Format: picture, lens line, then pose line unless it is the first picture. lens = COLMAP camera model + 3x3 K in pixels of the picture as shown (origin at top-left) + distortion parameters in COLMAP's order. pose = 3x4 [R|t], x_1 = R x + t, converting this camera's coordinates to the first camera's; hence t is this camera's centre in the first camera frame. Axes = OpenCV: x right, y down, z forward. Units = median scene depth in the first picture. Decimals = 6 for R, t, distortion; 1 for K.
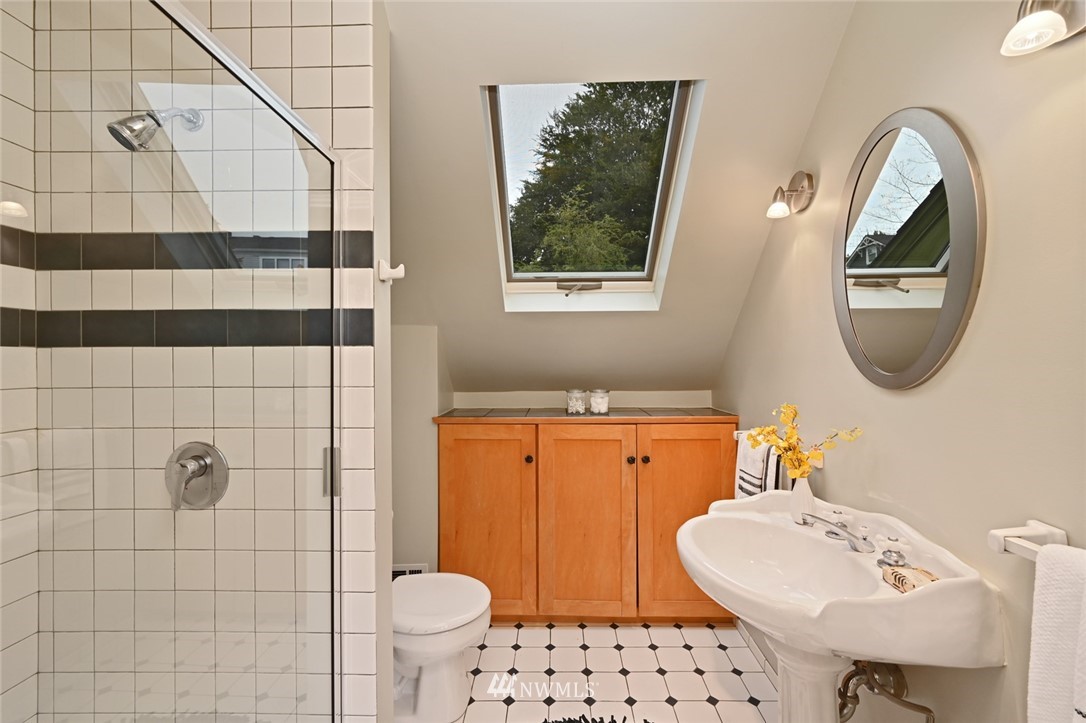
lens RADIAL K [[427.2, 0, 548.1], [0, 427.2, 361.5], [0, 0, 1]] dist [-0.000770, 0.000086]
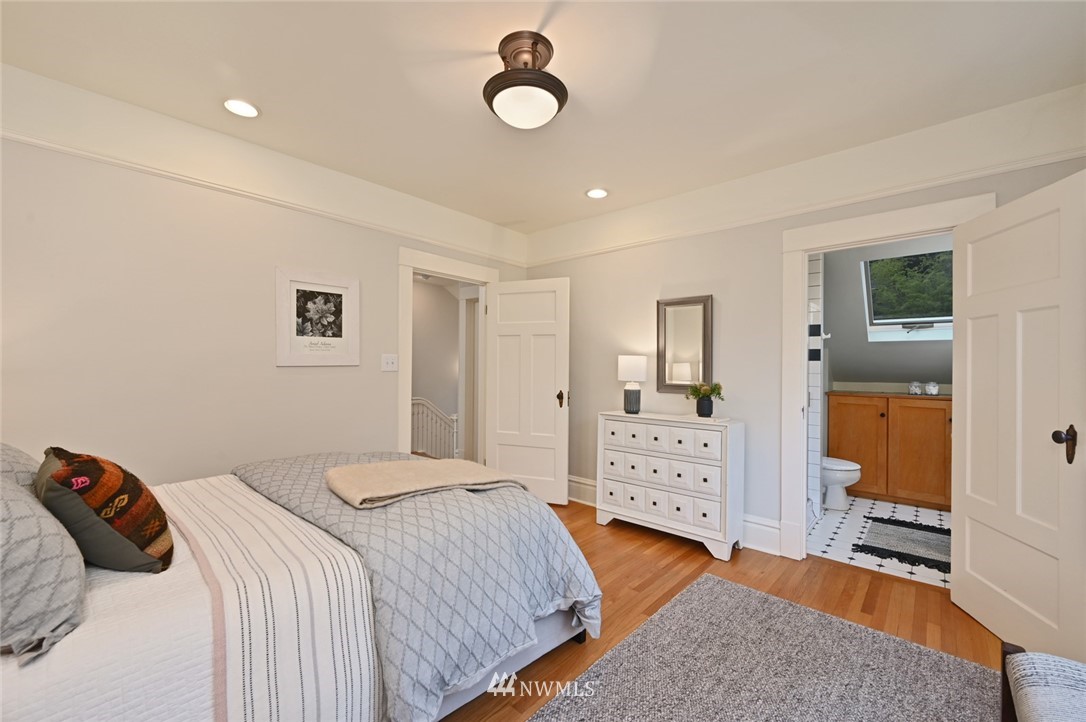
lens RADIAL K [[441.6, 0, 544.0], [0, 441.6, 363.1], [0, 0, 1]] dist [0.010212, 0.000183]
pose [[0.763252, 0.009649, -0.646028, 0.084550], [-0.009891, 0.999946, 0.003250, -0.005052], [0.646025, 0.003909, 0.763306, -1.564447]]
